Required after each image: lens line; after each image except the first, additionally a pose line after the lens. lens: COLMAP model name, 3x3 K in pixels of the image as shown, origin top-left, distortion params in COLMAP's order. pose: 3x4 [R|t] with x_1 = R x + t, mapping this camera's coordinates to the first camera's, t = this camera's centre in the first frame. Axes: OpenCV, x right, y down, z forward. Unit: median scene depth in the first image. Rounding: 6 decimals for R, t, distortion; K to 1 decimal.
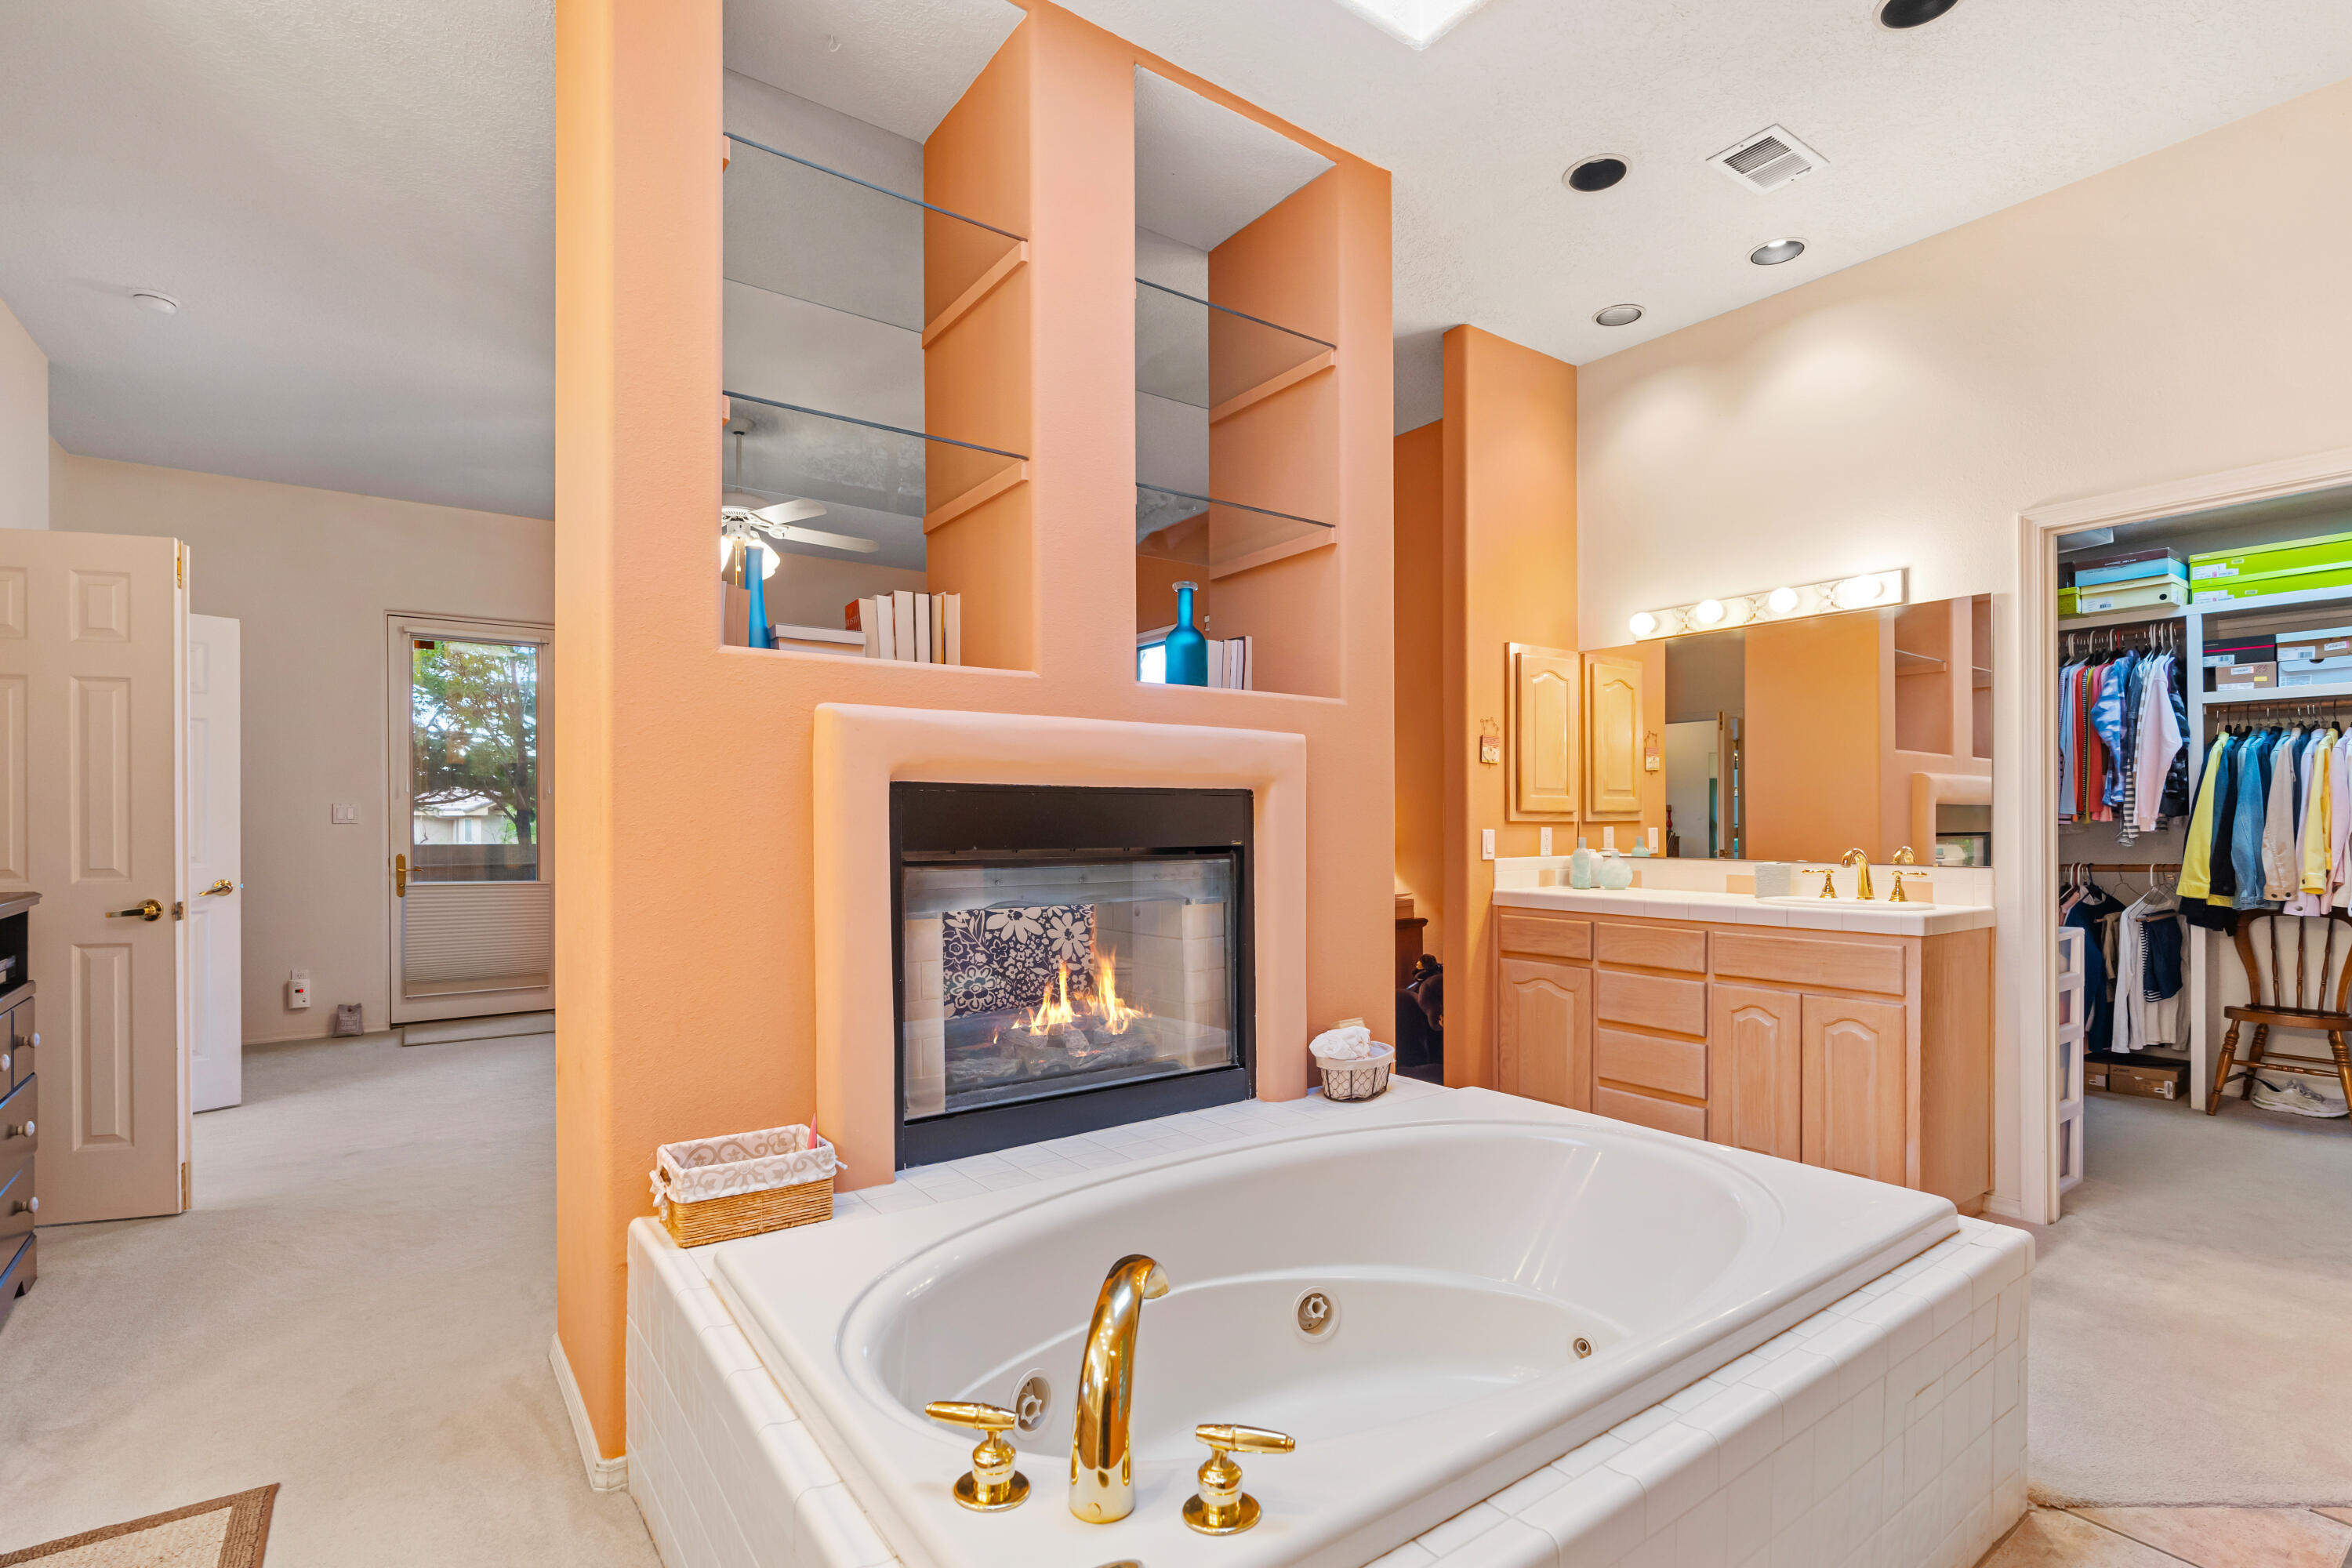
lens RADIAL K [[1086.7, 0, 1167.4], [0, 1086.7, 817.9], [0, 0, 1]] dist [-0.012072, 0.000749]
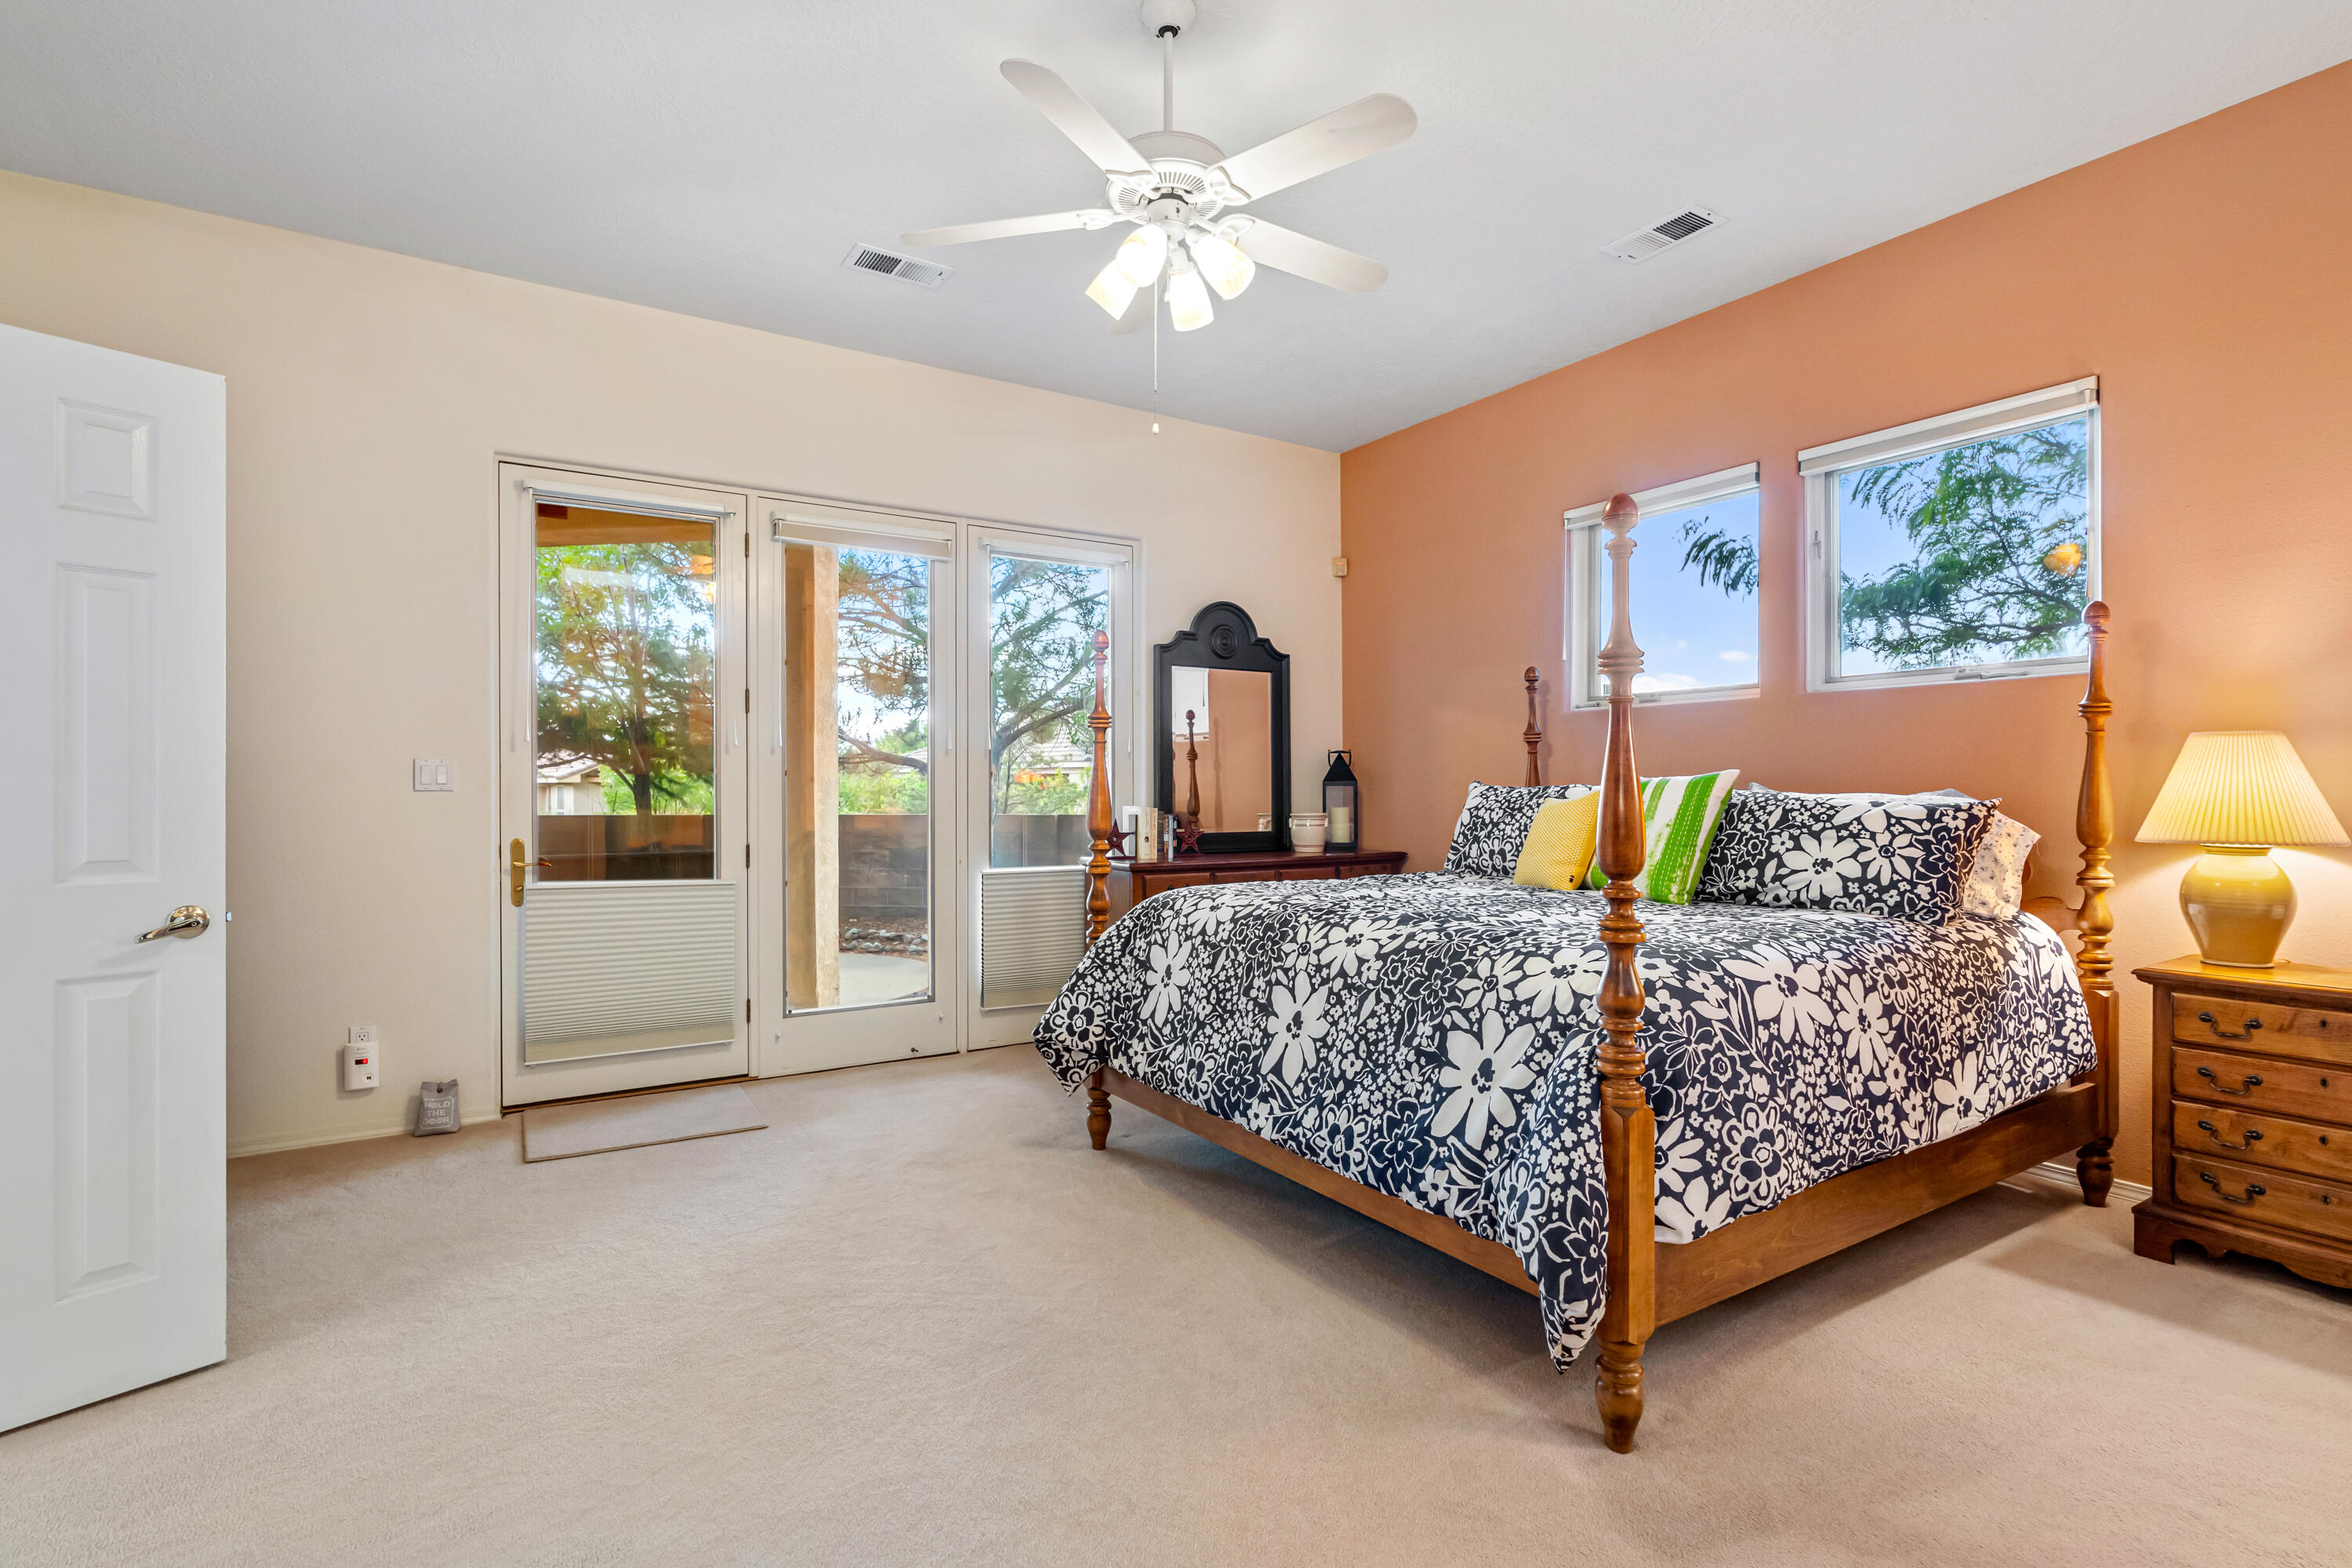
lens RADIAL K [[1096.7, 0, 1166.5], [0, 1096.7, 782.4], [0, 0, 1]] dist [-0.011026, 0.000106]
pose [[0.997957, 0.000375, -0.063892, -0.431075], [-0.000578, 0.999995, -0.003161, 0.002938], [0.063890, 0.003192, 0.997952, 0.573970]]
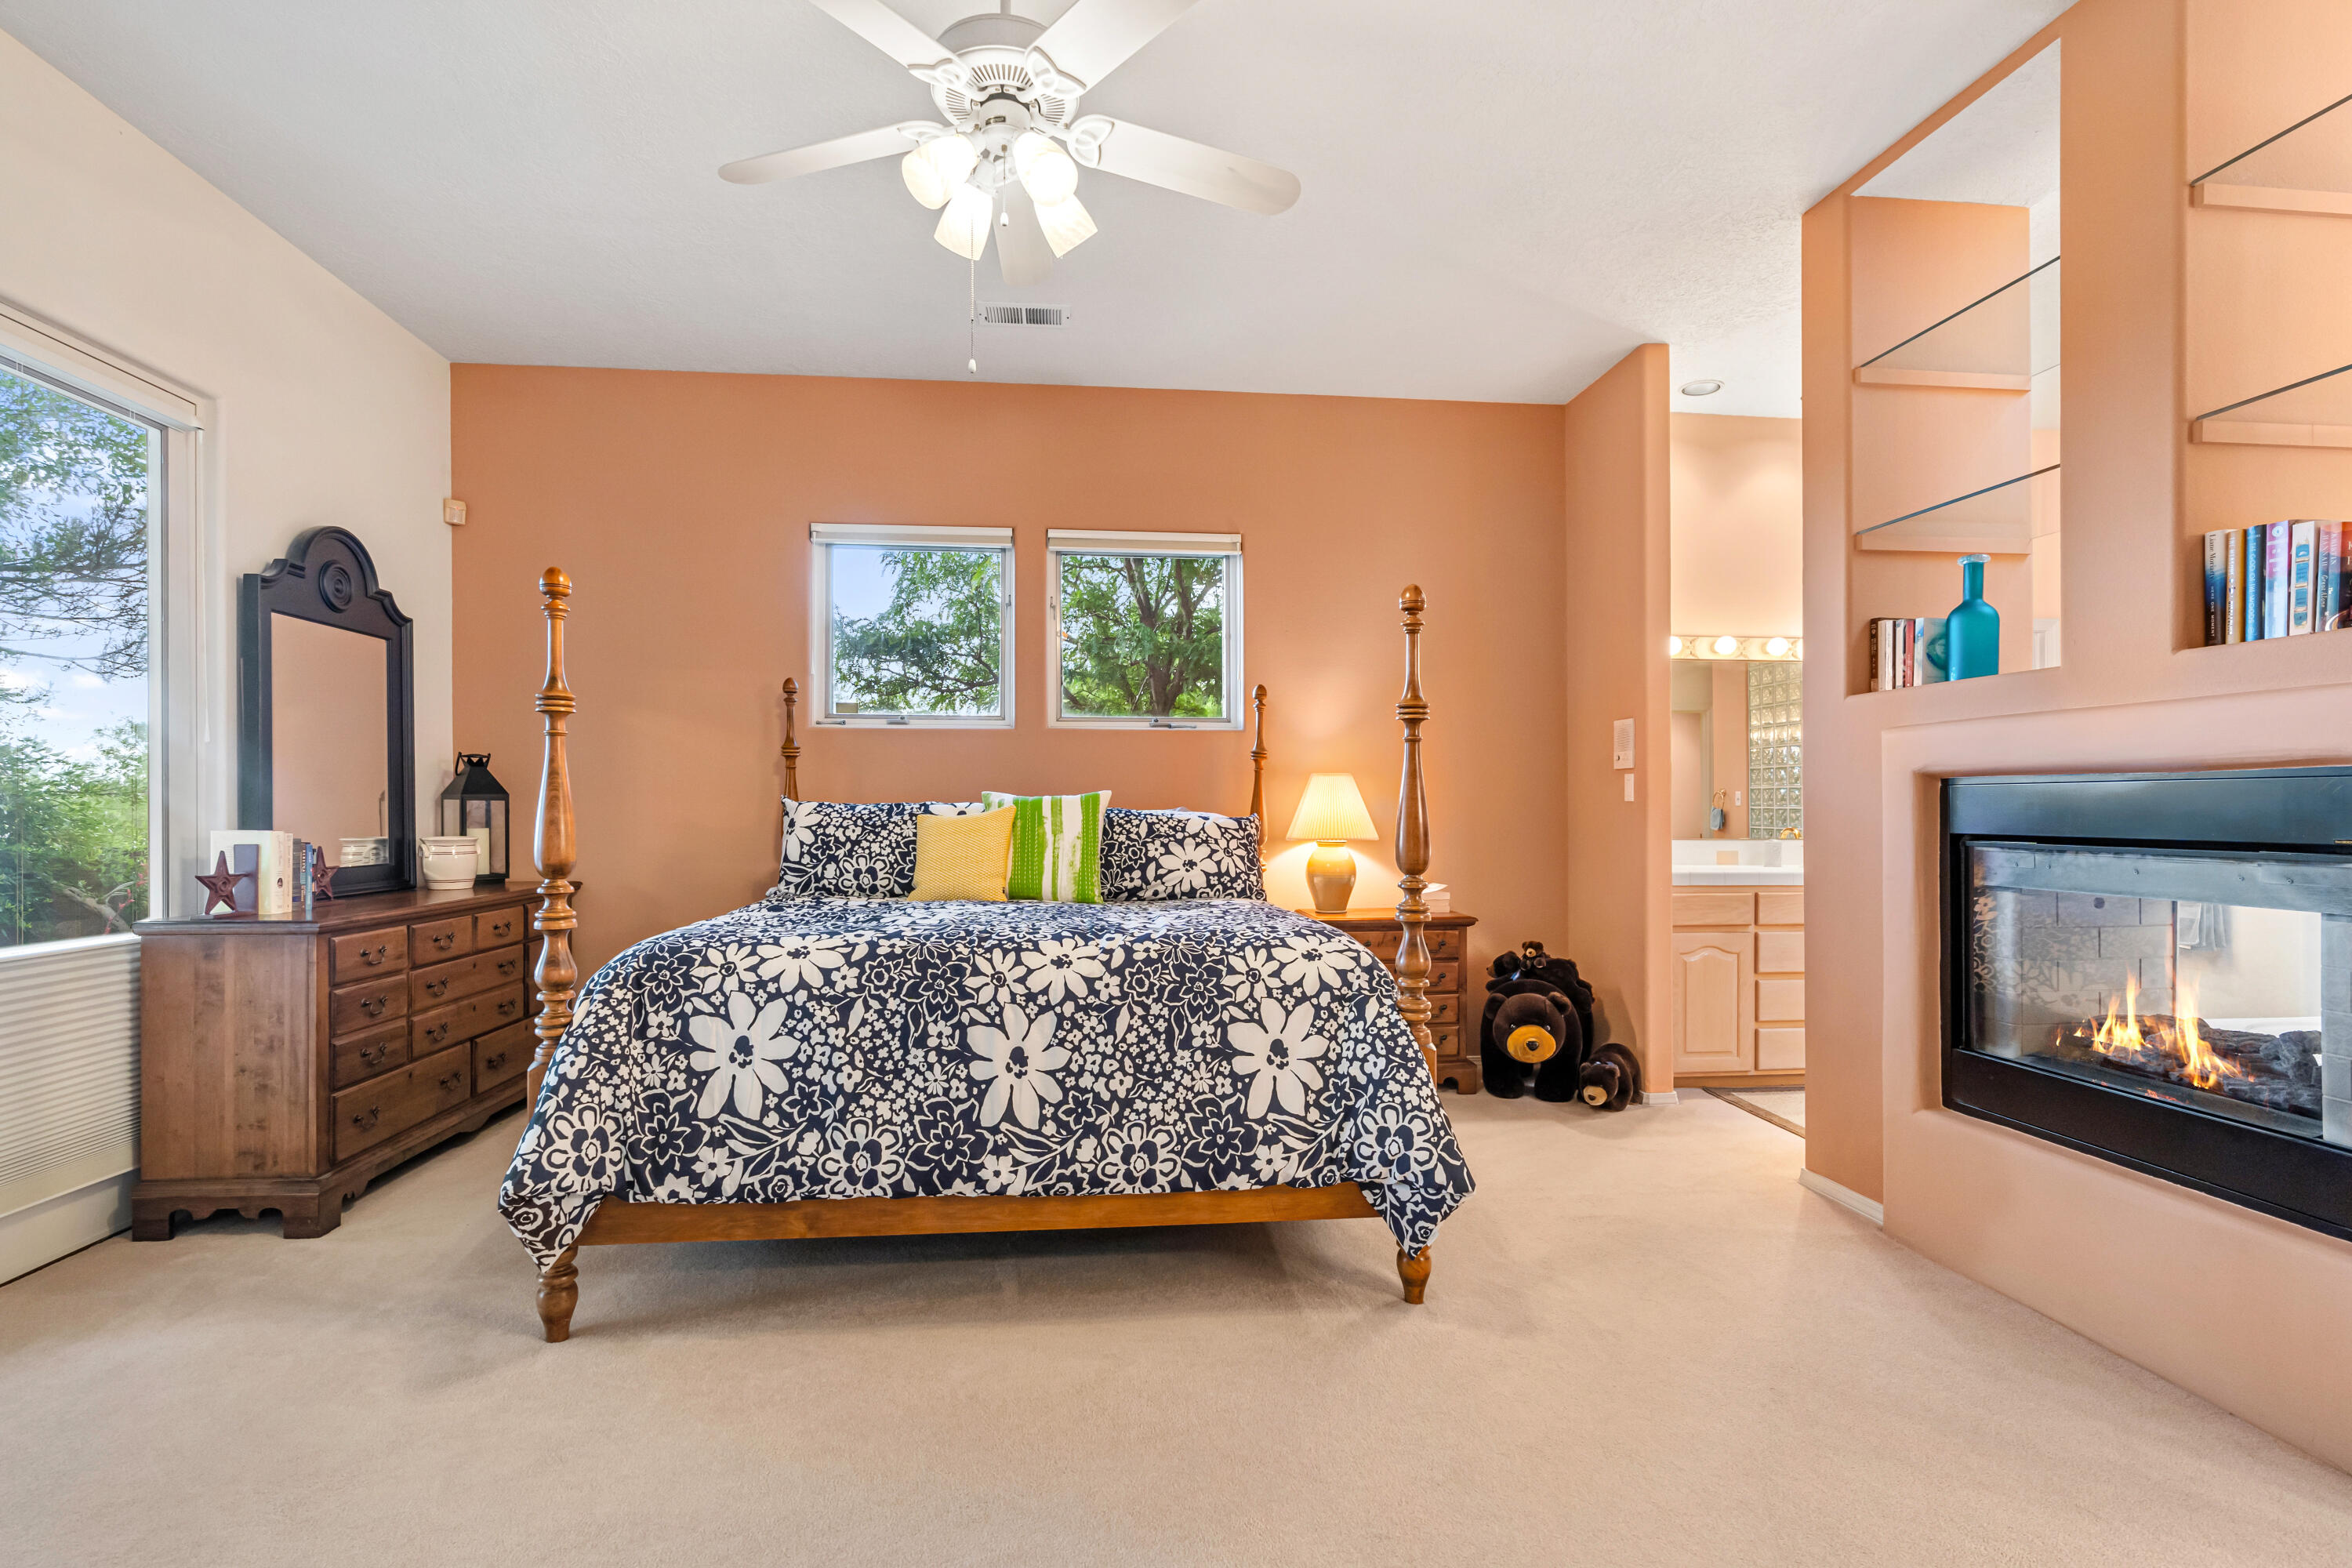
lens RADIAL K [[1086.7, 0, 1167.4], [0, 1086.7, 817.9], [0, 0, 1]] dist [-0.012072, 0.000749]
pose [[0.498660, -0.003996, 0.866788, -0.873591], [-0.006737, 0.999941, 0.008486, 0.006454], [-0.866772, -0.010071, 0.498604, 0.870669]]
